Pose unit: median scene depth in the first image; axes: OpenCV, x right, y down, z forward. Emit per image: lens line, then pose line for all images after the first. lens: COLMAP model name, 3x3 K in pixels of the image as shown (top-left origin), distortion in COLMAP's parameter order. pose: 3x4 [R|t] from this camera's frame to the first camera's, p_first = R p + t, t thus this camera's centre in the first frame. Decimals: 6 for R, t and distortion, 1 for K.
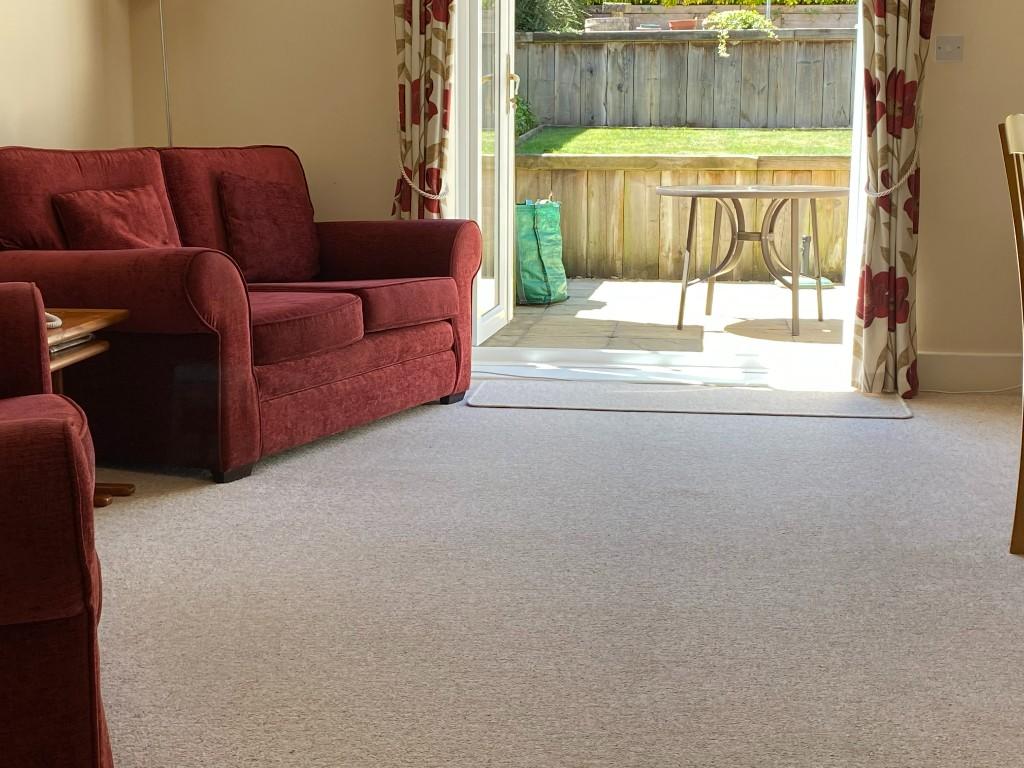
lens RADIAL K [[1512.1, 0, 512.6], [0, 1512.1, 384.0], [0, 0, 1]] dist [0.021934, 0.000000]
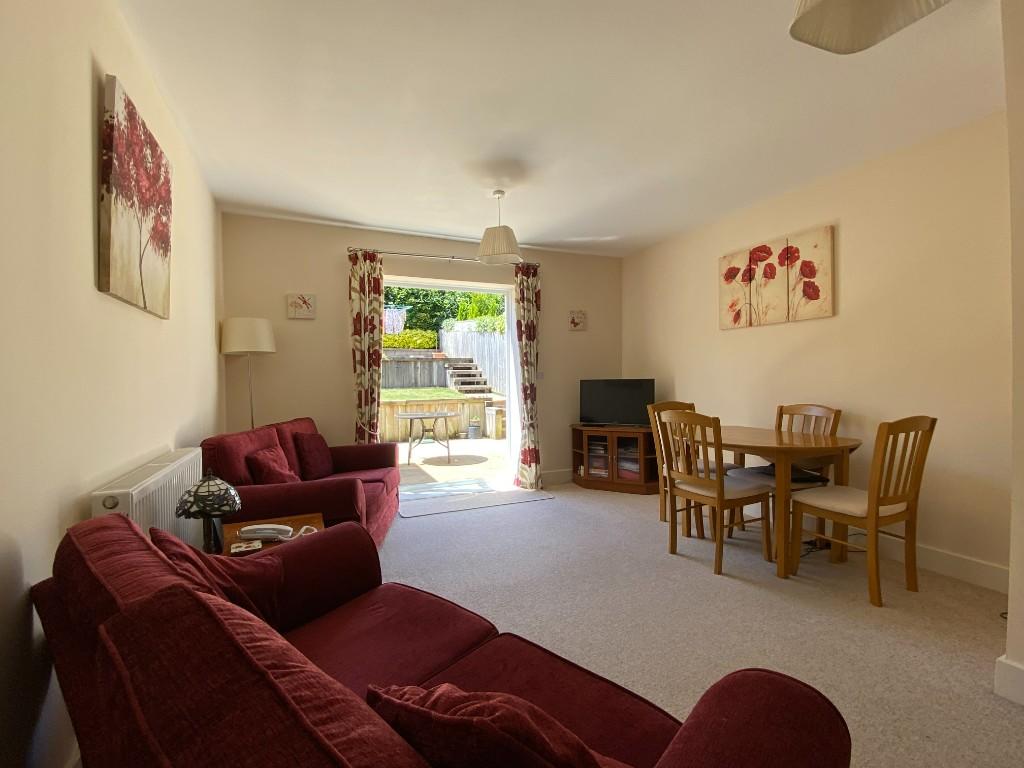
lens RADIAL K [[453.4, 0, 512.3], [0, 453.4, 379.8], [0, 0, 1]] dist [0.000028, -0.000032]
pose [[0.851451, -0.014141, 0.524243, -0.254690], [0.101011, 0.985341, -0.137480, -0.085074], [-0.514614, 0.170012, 0.840398, 0.224793]]
